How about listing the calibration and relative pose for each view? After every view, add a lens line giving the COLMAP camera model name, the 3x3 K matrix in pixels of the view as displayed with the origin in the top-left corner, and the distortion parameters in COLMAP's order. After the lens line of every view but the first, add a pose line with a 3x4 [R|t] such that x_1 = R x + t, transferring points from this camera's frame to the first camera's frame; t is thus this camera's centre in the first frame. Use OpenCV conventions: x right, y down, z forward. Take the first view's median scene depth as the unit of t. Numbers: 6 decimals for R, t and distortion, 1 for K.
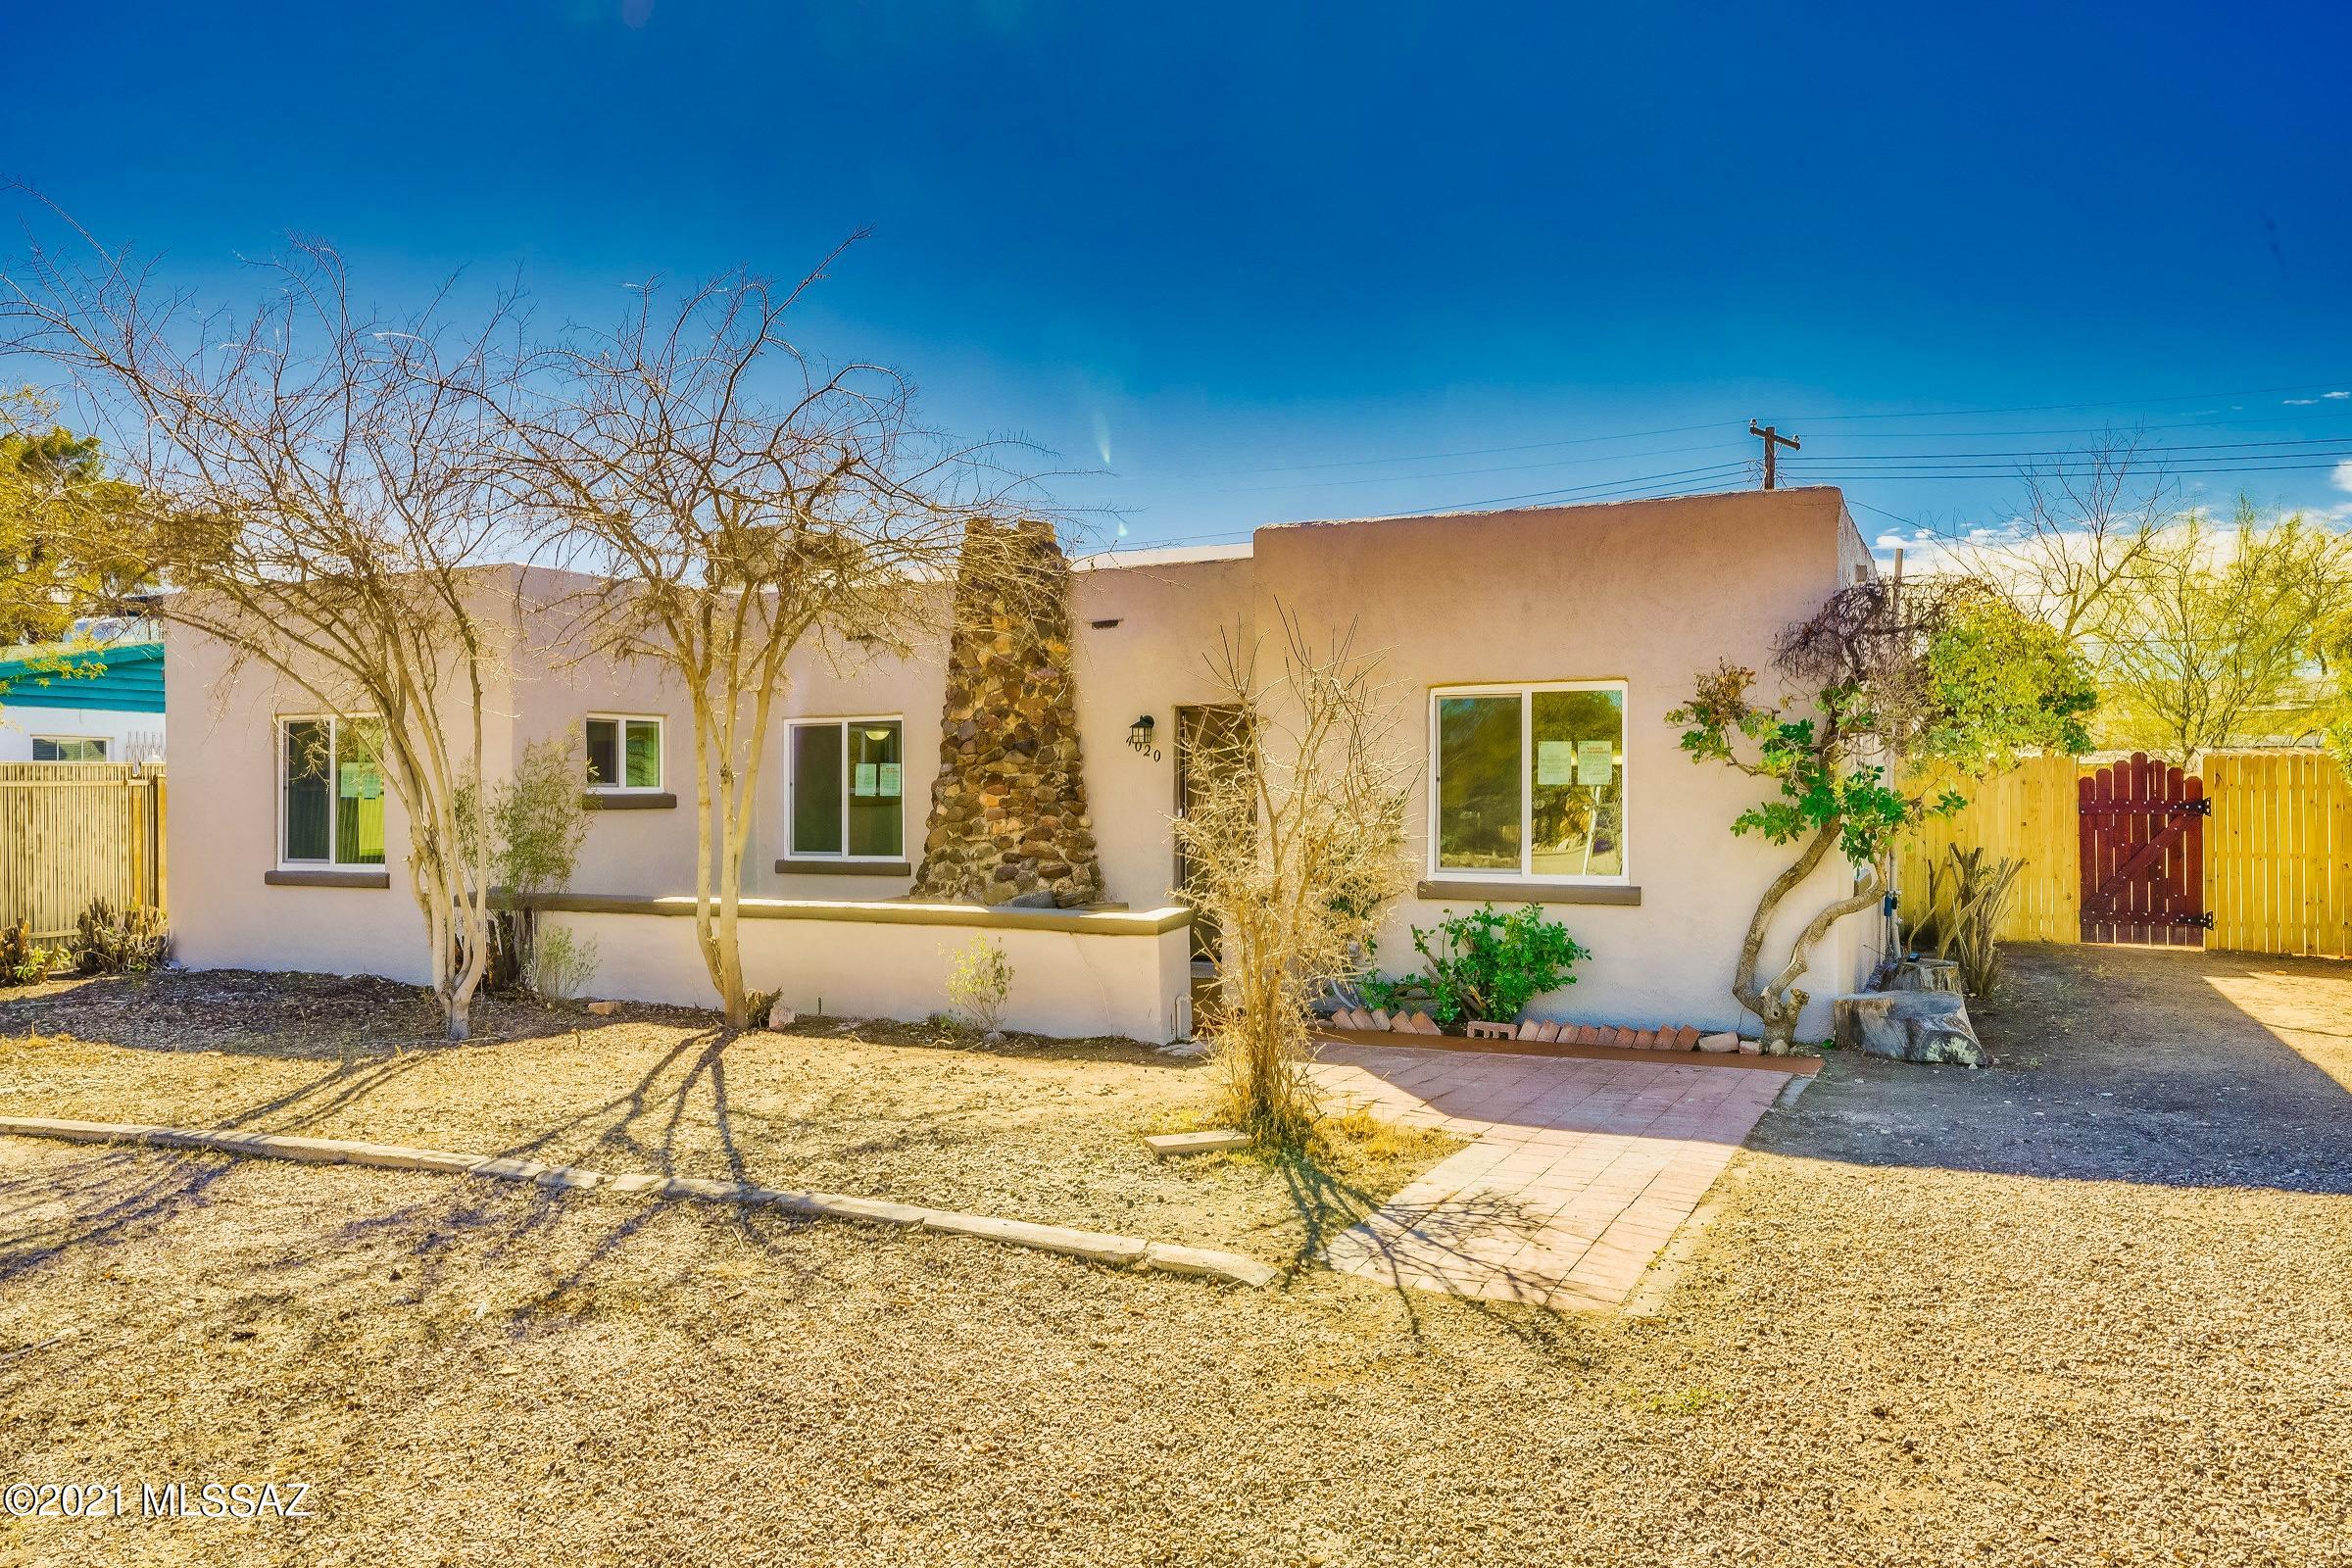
lens RADIAL K [[1610.7, 0, 1183.8], [0, 1610.7, 801.8], [0, 0, 1]] dist [-0.053664, 0.104019]
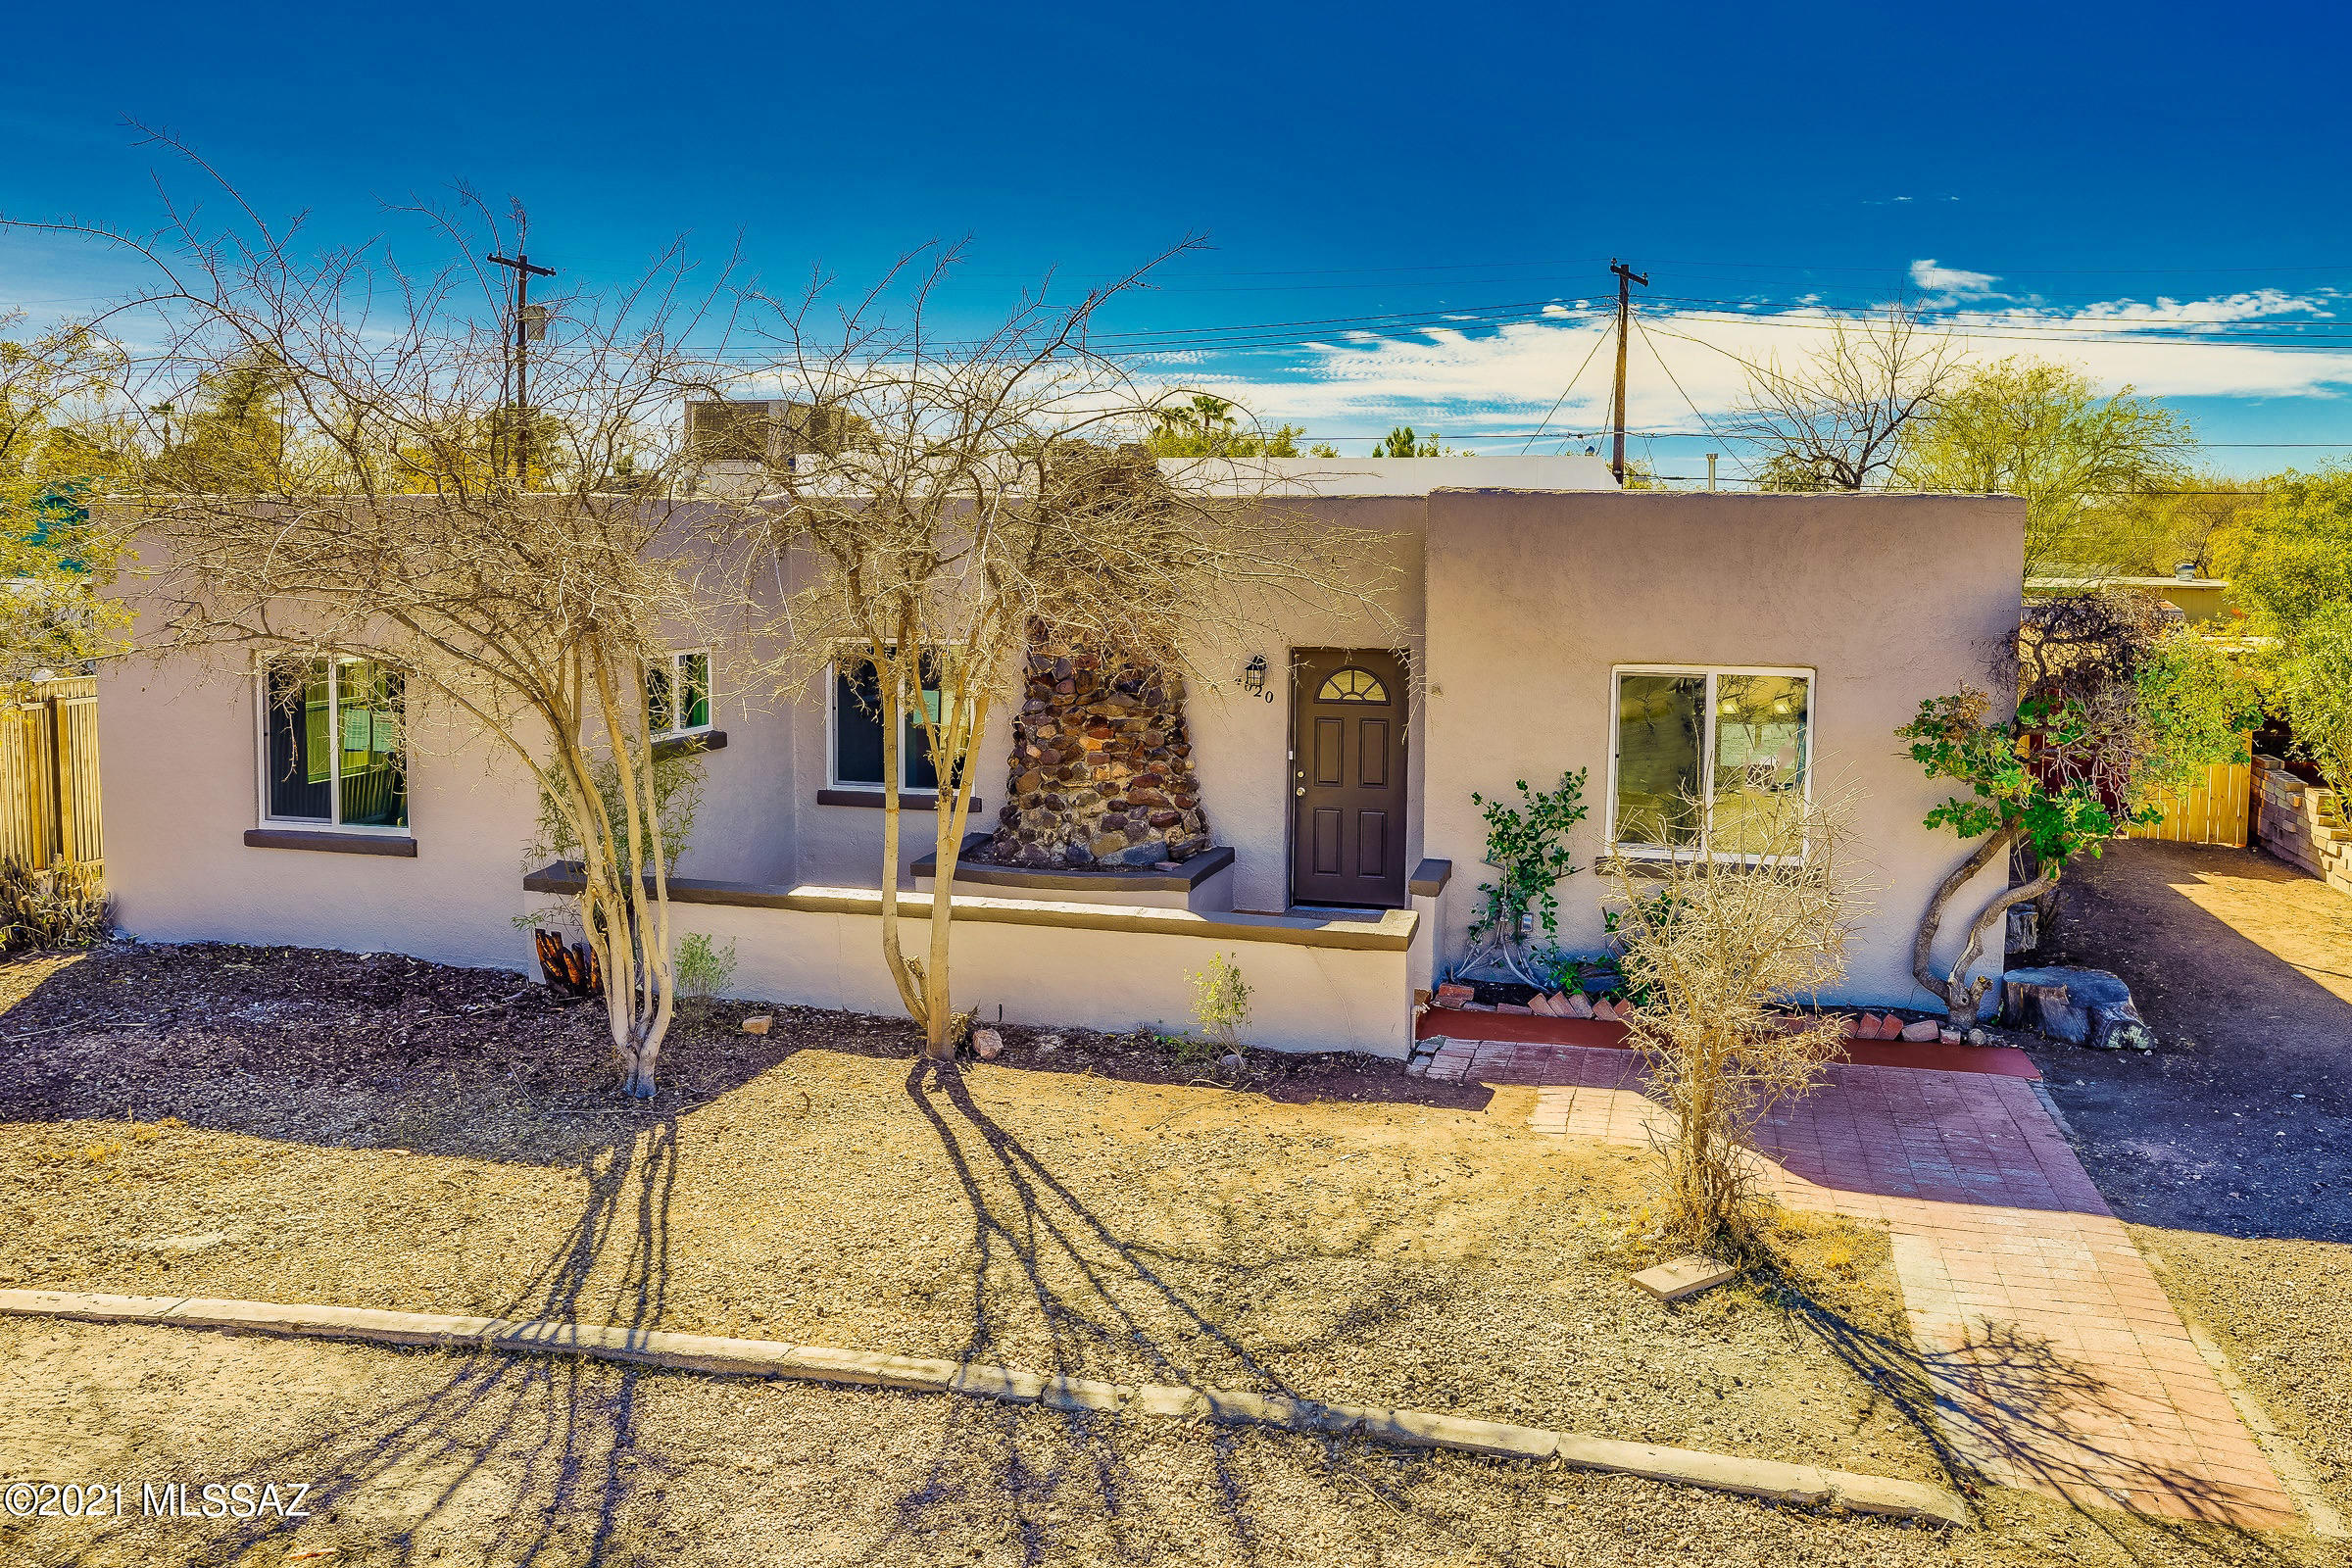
lens RADIAL K [[1609.3, 0, 1279.2], [0, 1609.3, 663.7], [0, 0, 1]] dist [-0.053525, 0.032088]
pose [[0.977651, -0.001012, 0.210231, -0.258264], [-0.011891, 0.998121, 0.060104, -0.129520], [-0.209897, -0.061261, 0.975802, 0.070782]]
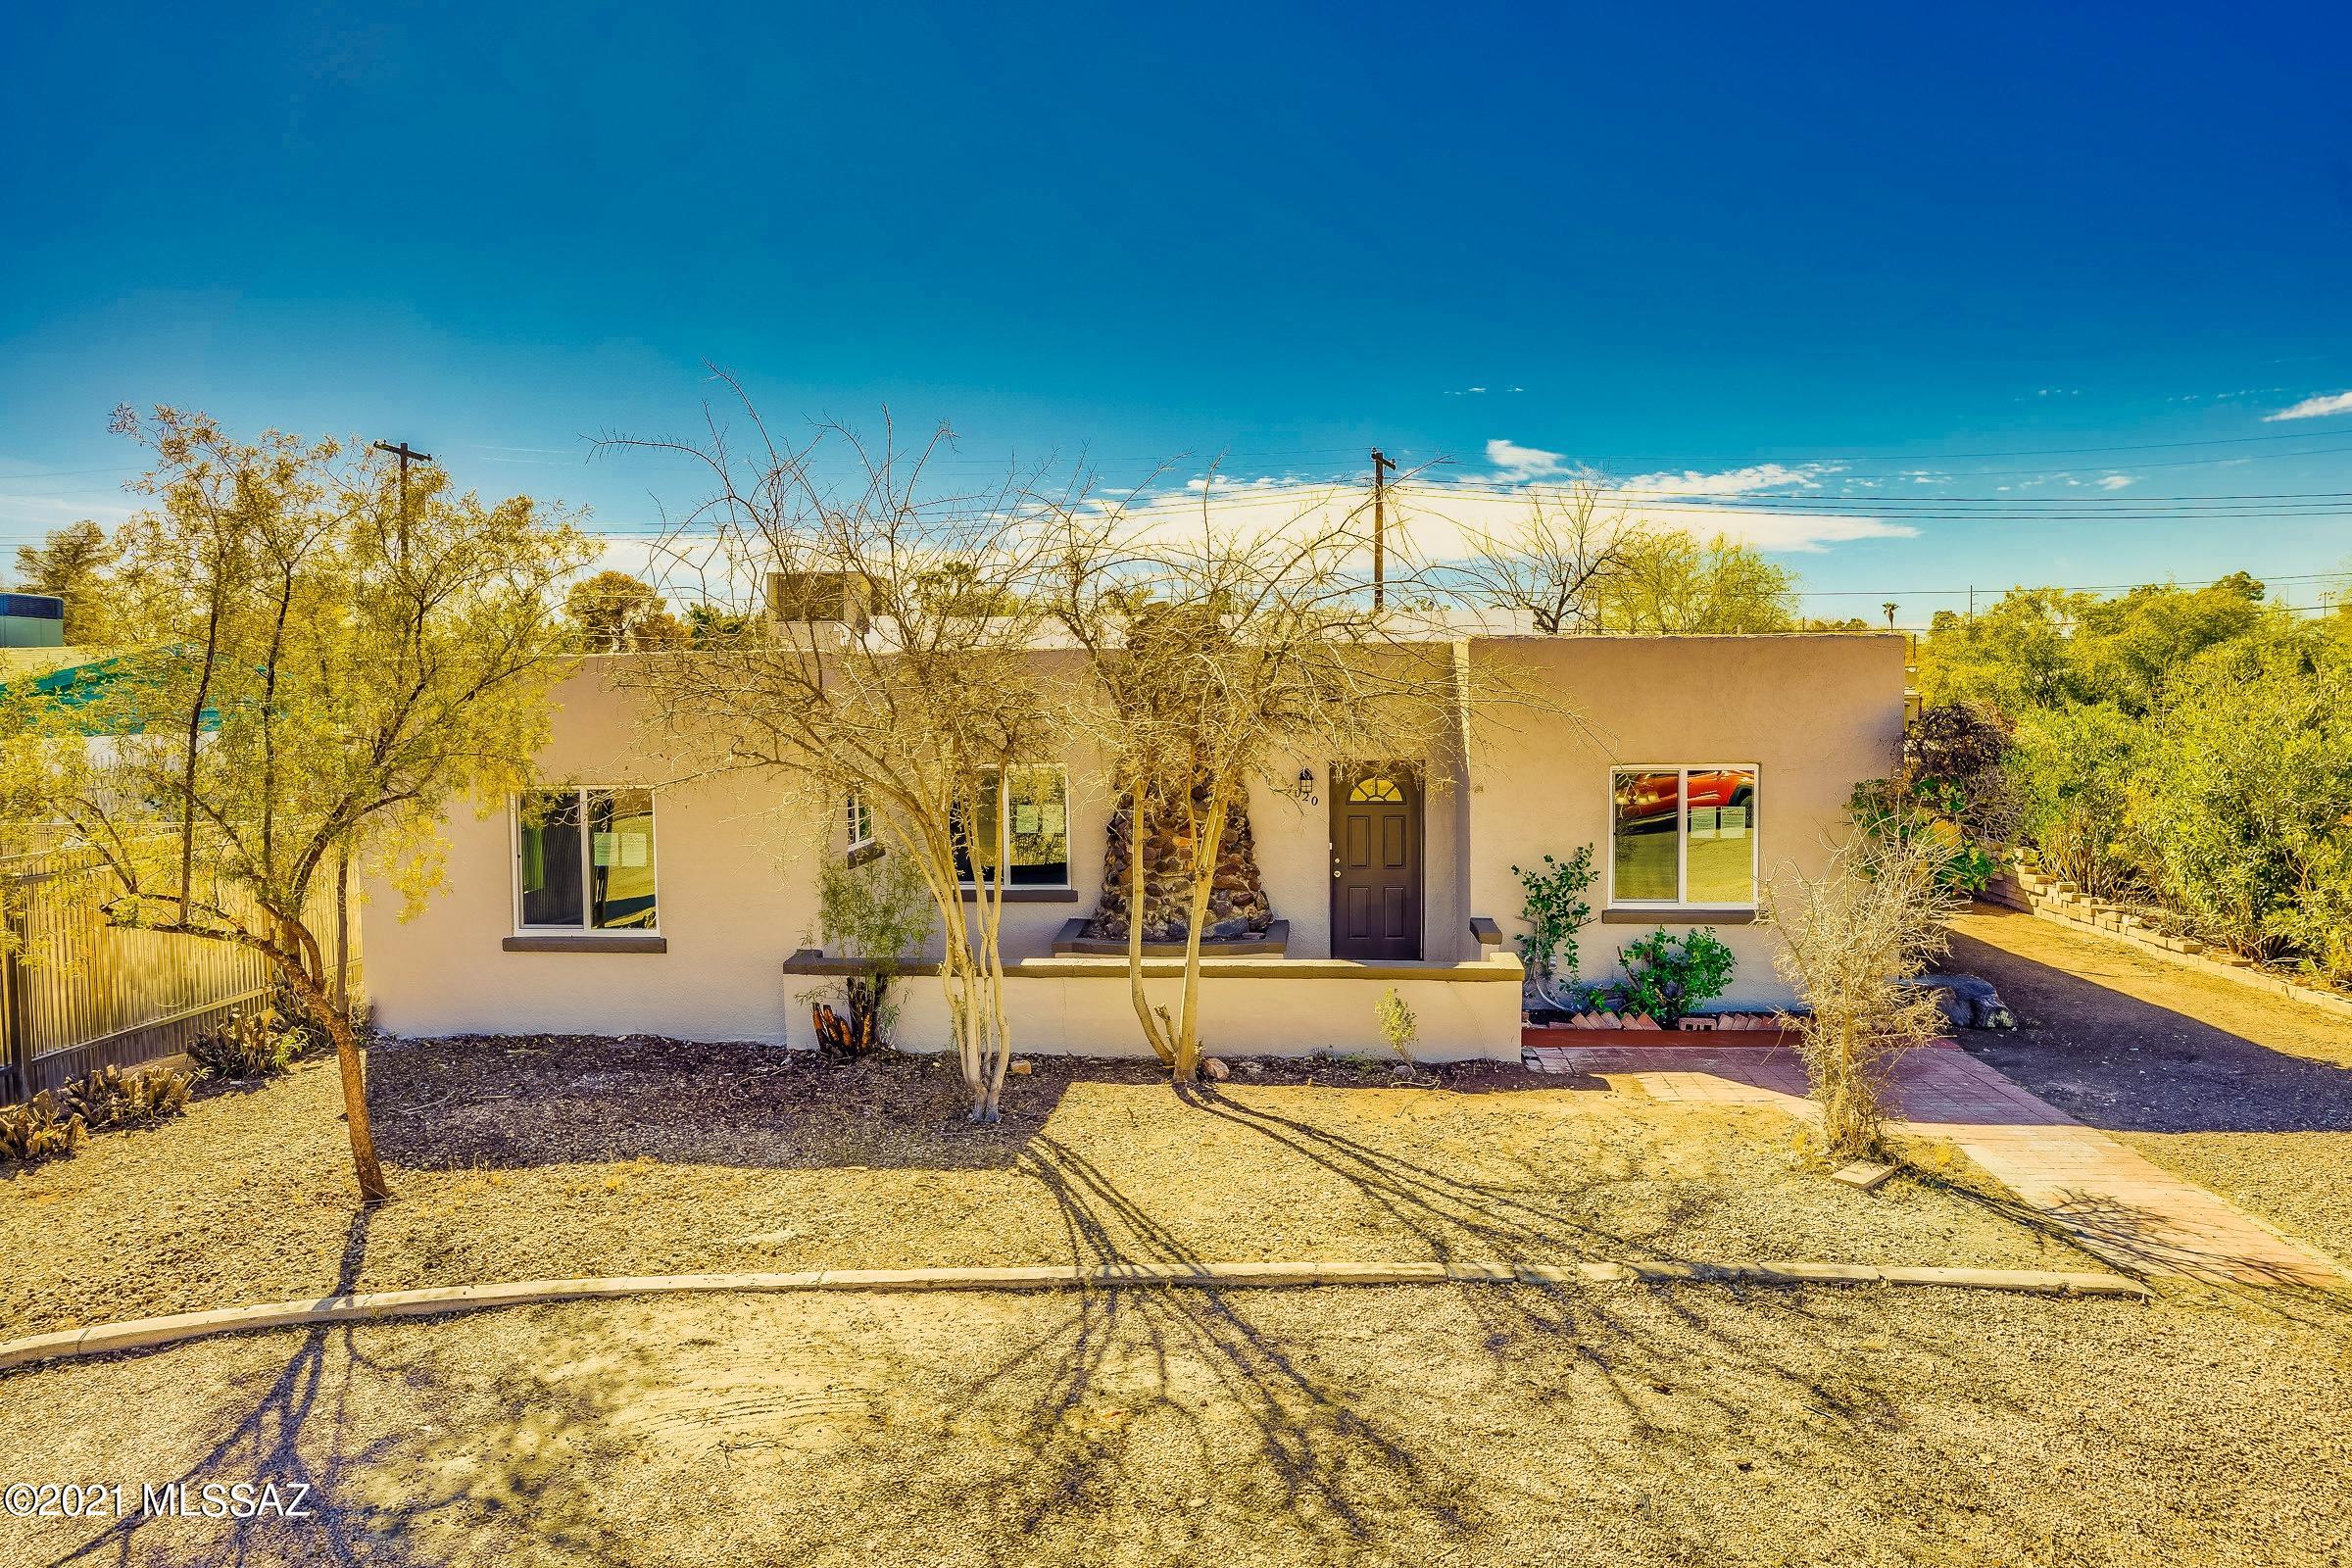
lens RADIAL K [[1384.2, 0, 1186.4], [0, 1384.2, 748.2], [0, 0, 1]] dist [-0.060184, 0.042244]
pose [[0.941036, -0.020343, 0.337695, -0.566365], [0.010474, 0.999464, 0.031022, -0.125205], [-0.338146, -0.025656, 0.940744, 0.041552]]
